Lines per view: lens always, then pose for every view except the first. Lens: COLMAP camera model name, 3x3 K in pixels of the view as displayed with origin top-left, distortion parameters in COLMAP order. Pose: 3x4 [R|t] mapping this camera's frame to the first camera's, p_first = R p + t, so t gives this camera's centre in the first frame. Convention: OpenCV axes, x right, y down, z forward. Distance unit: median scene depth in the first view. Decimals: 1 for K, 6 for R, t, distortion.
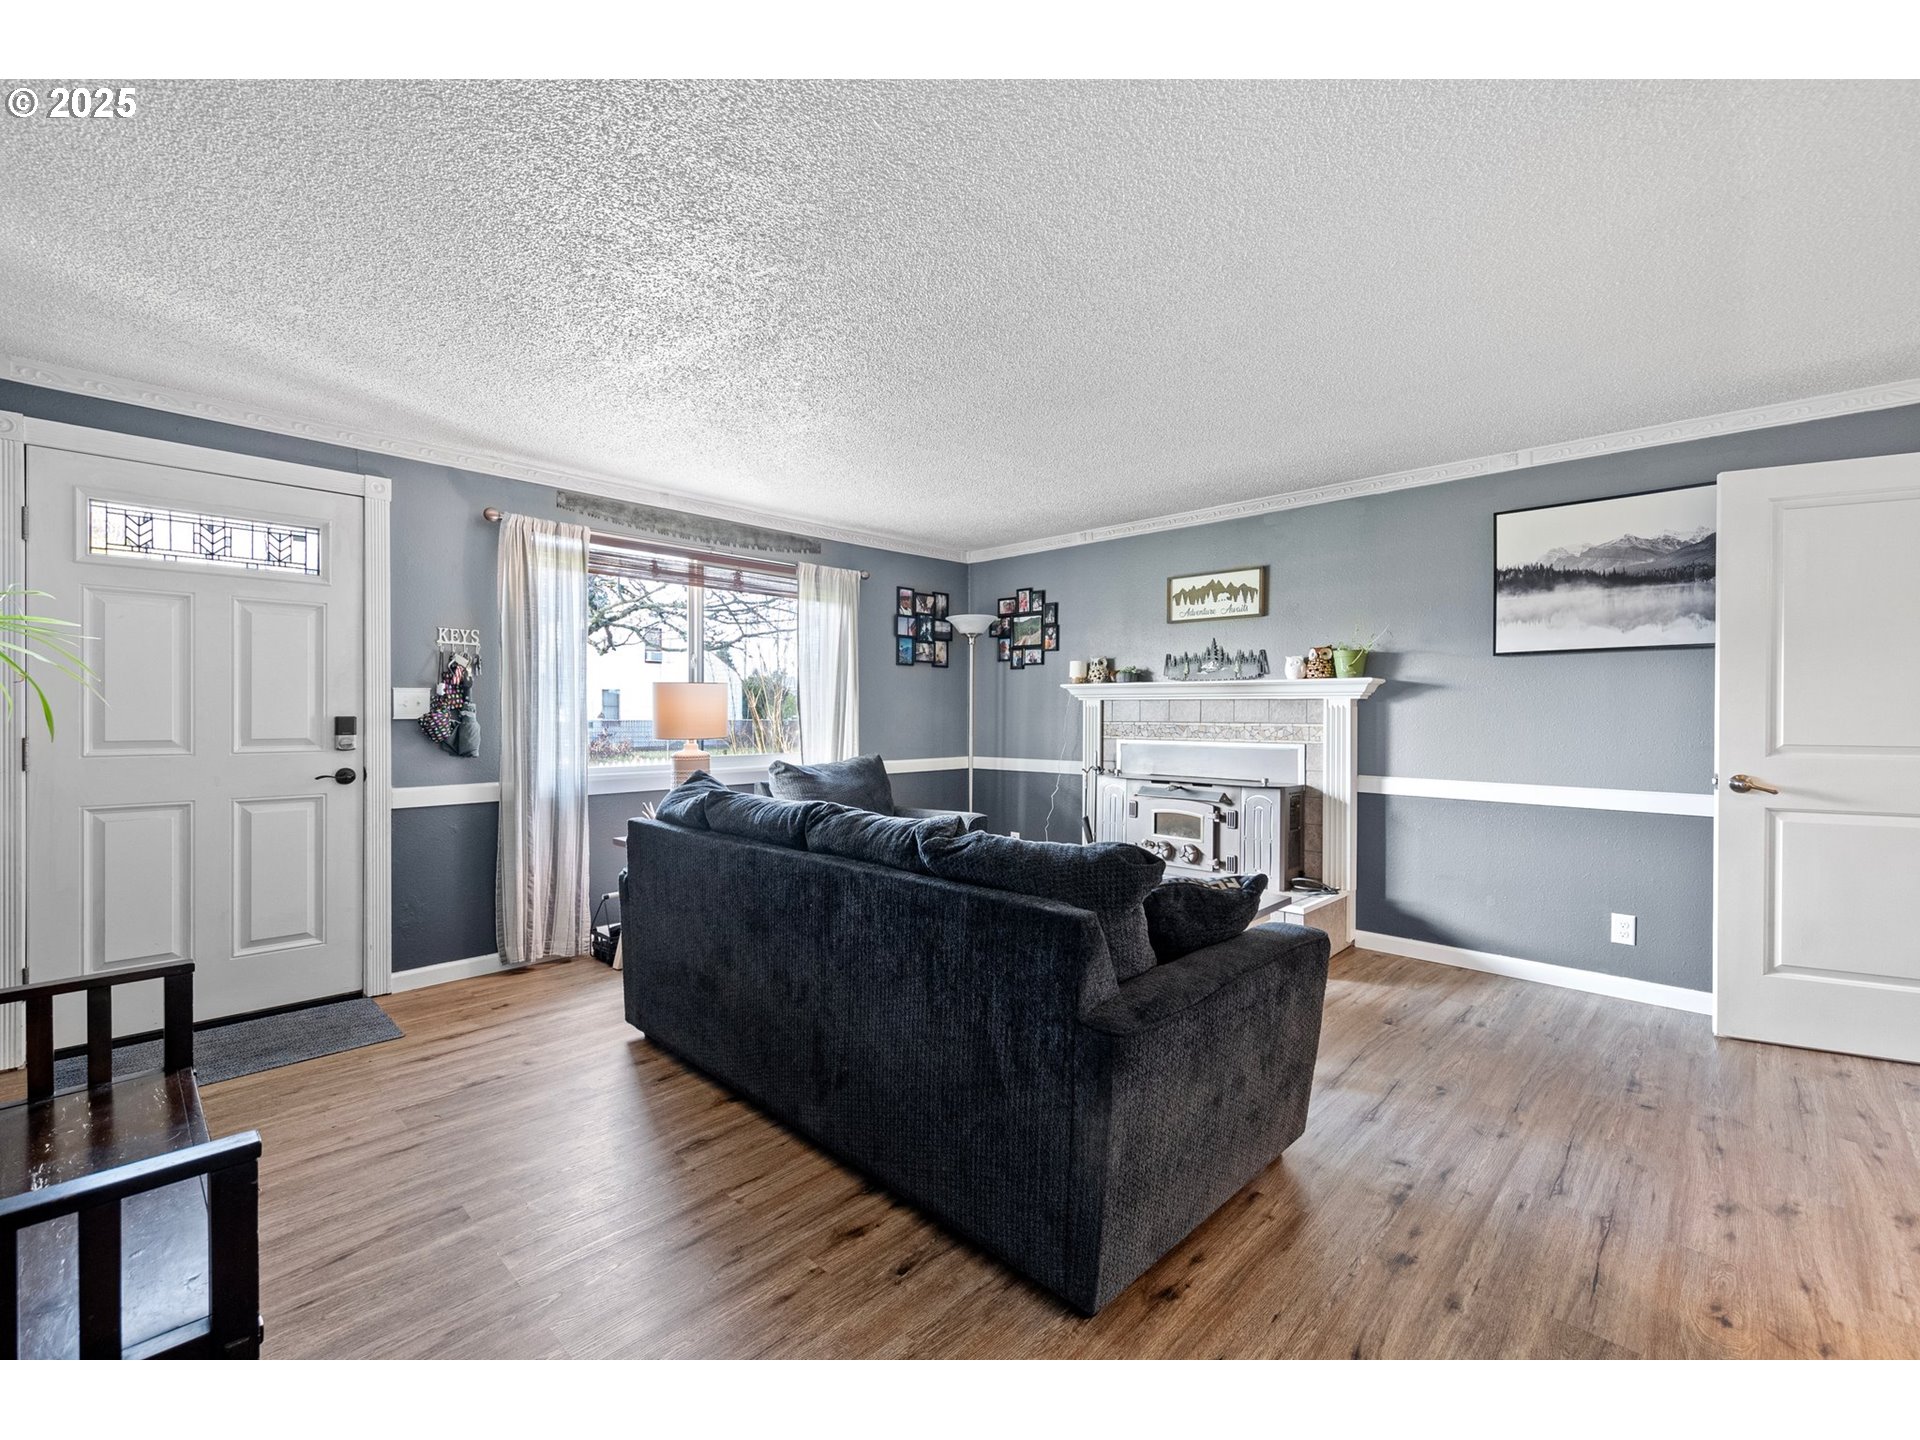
lens RADIAL K [[826.8, 0, 963.7], [0, 826.8, 719.6], [0, 0, 1]] dist [0.022415, -0.008251]
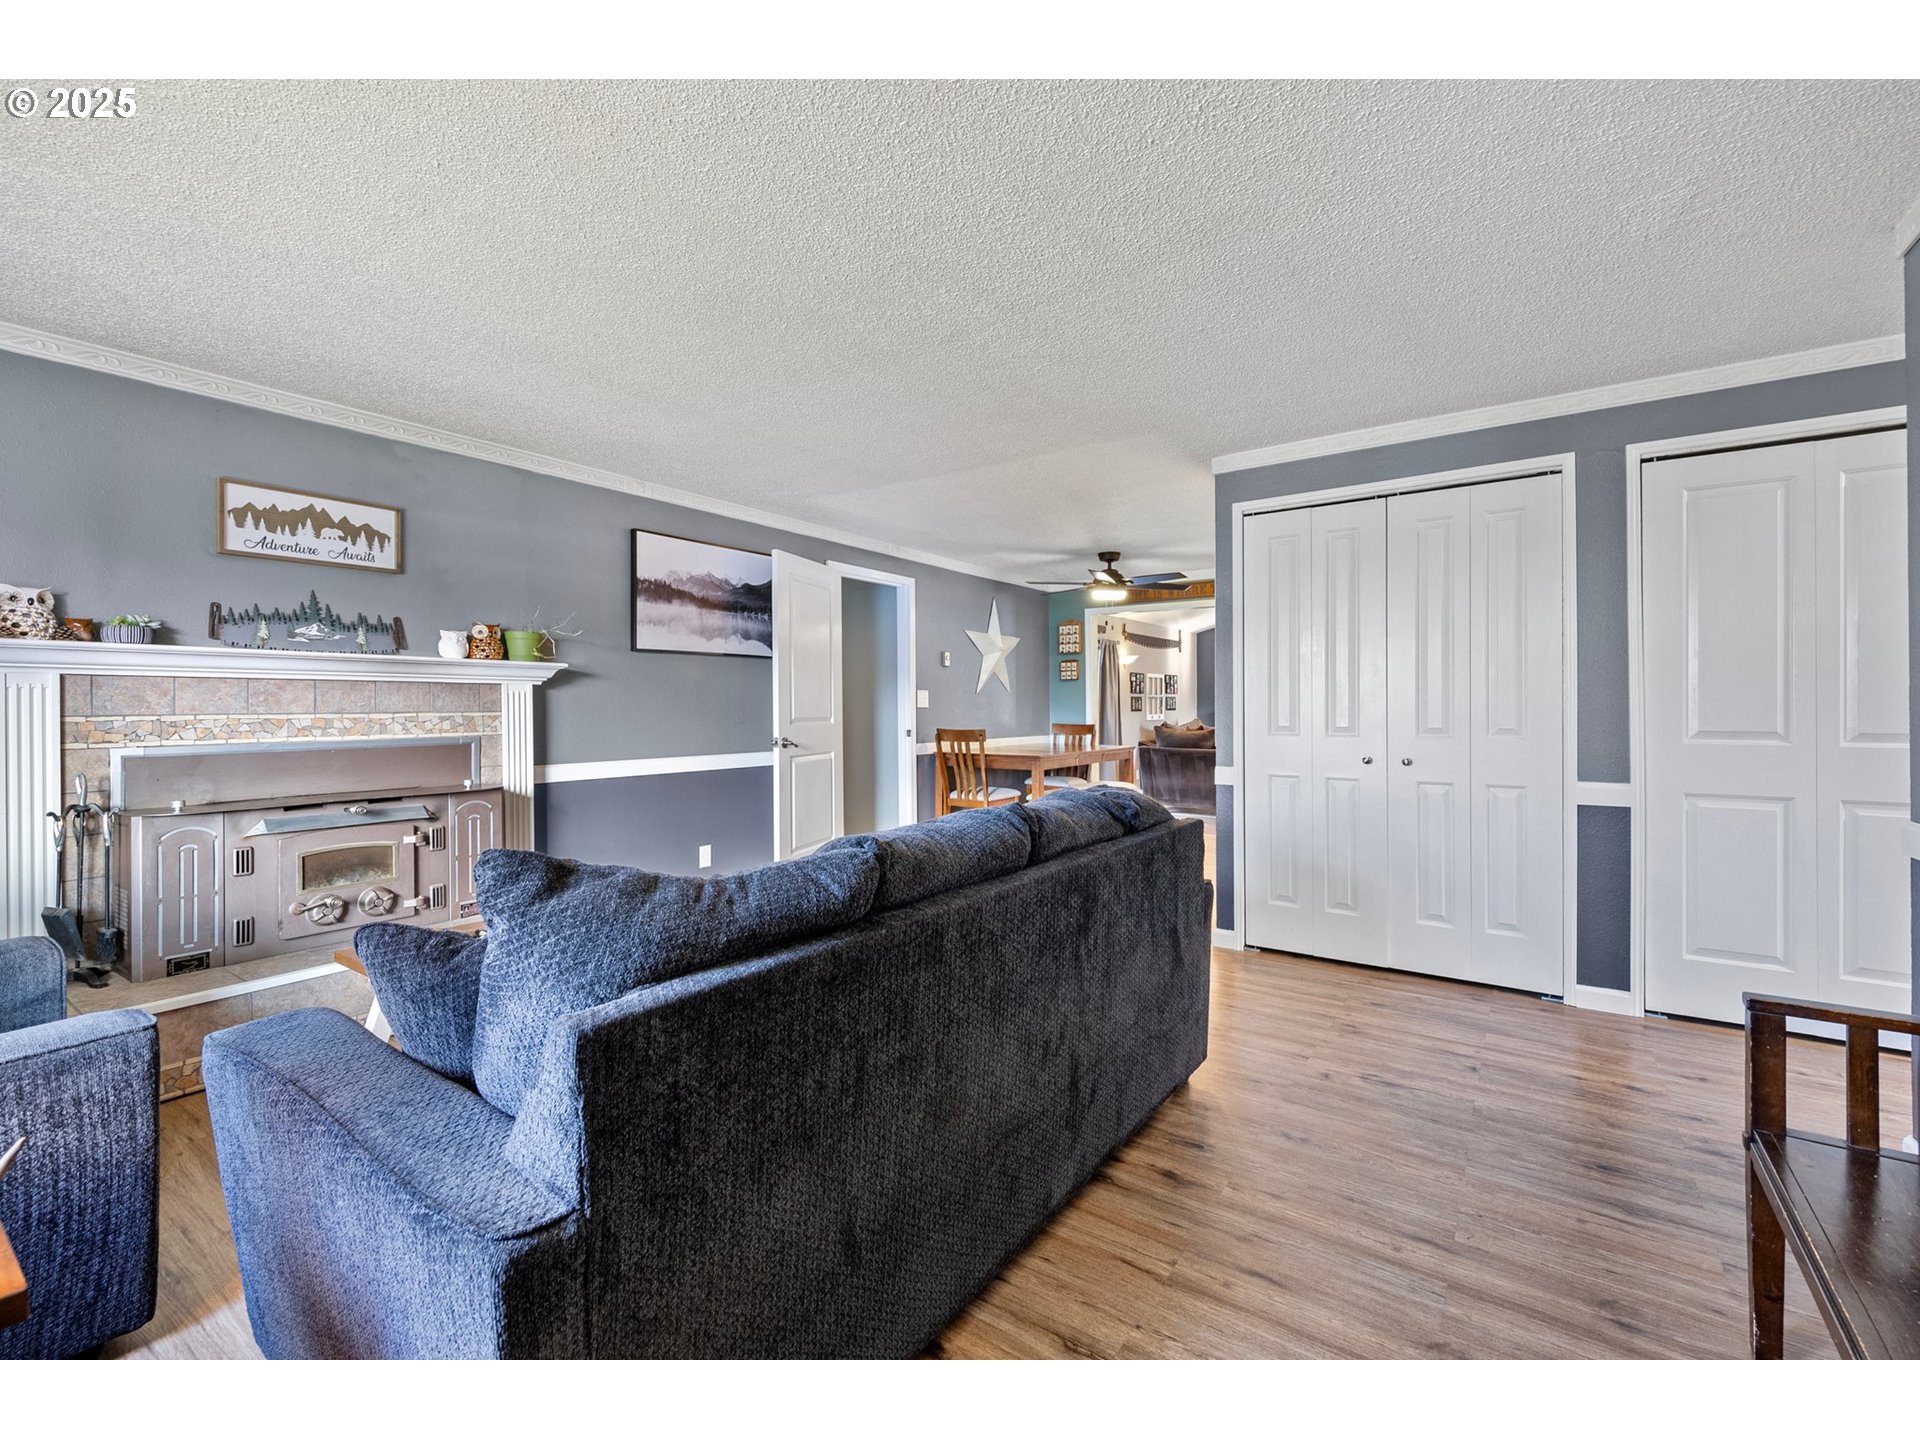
lens RADIAL K [[826.8, 0, 963.7], [0, 826.8, 719.6], [0, 0, 1]] dist [0.022415, -0.008251]
pose [[-0.159839, -0.018994, 0.986960, -0.646877], [0.014206, 0.999667, 0.021539, 0.001136], [-0.987041, 0.017464, -0.159516, 0.811628]]
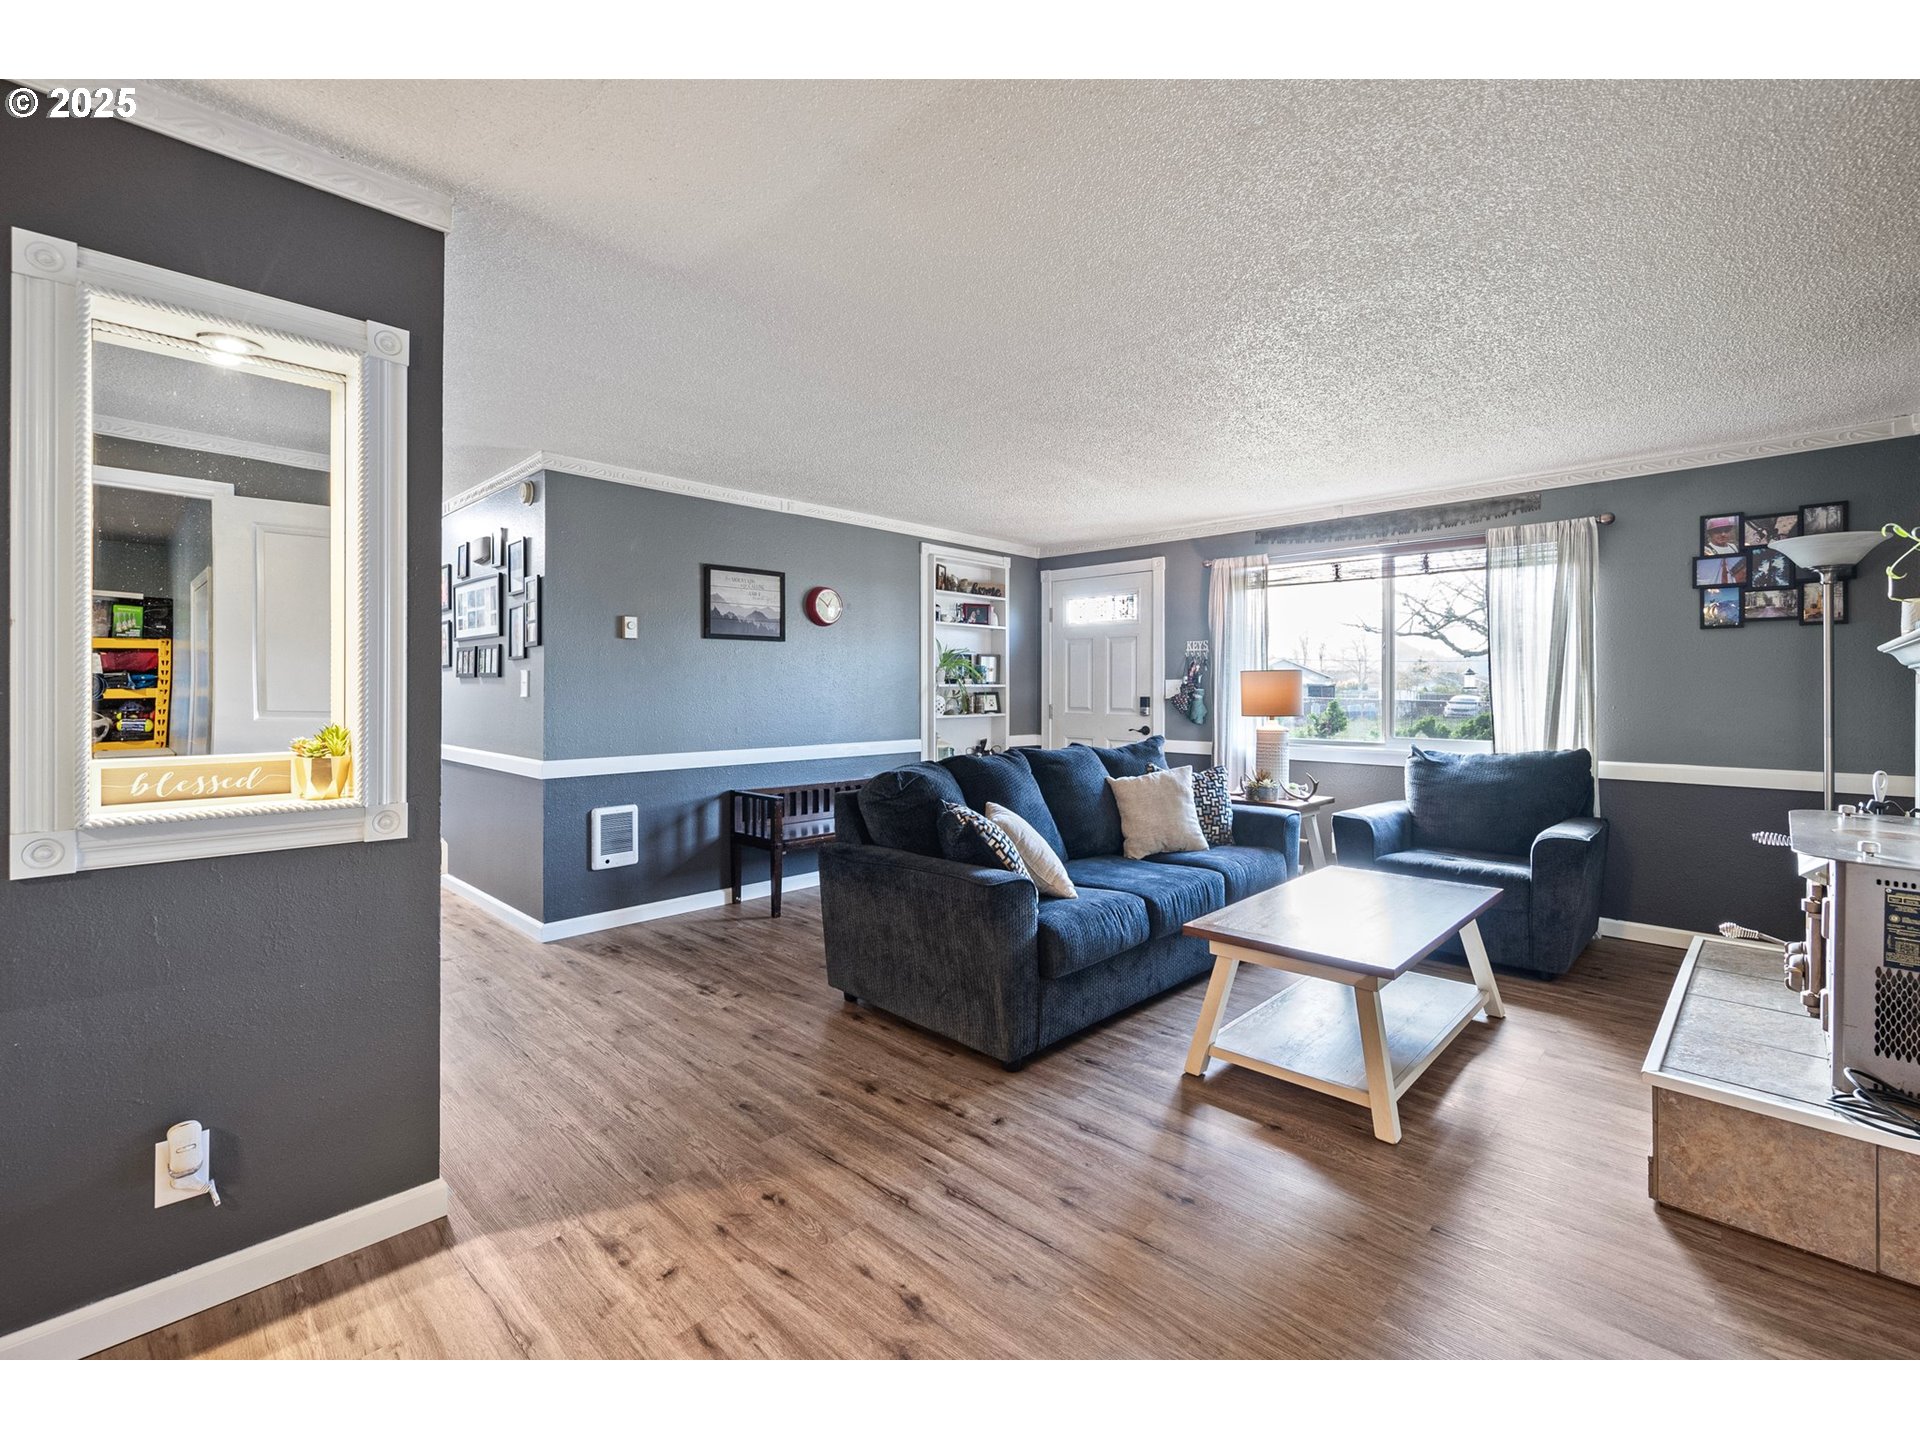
lens RADIAL K [[826.3, 0, 969.8], [0, 826.3, 712.0], [0, 0, 1]] dist [0.015396, -0.007659]
pose [[-0.004394, 0.024036, -0.999701, 1.034455], [-0.012191, 0.999636, 0.024088, -0.008916], [0.999916, 0.012293, -0.004100, 0.637073]]
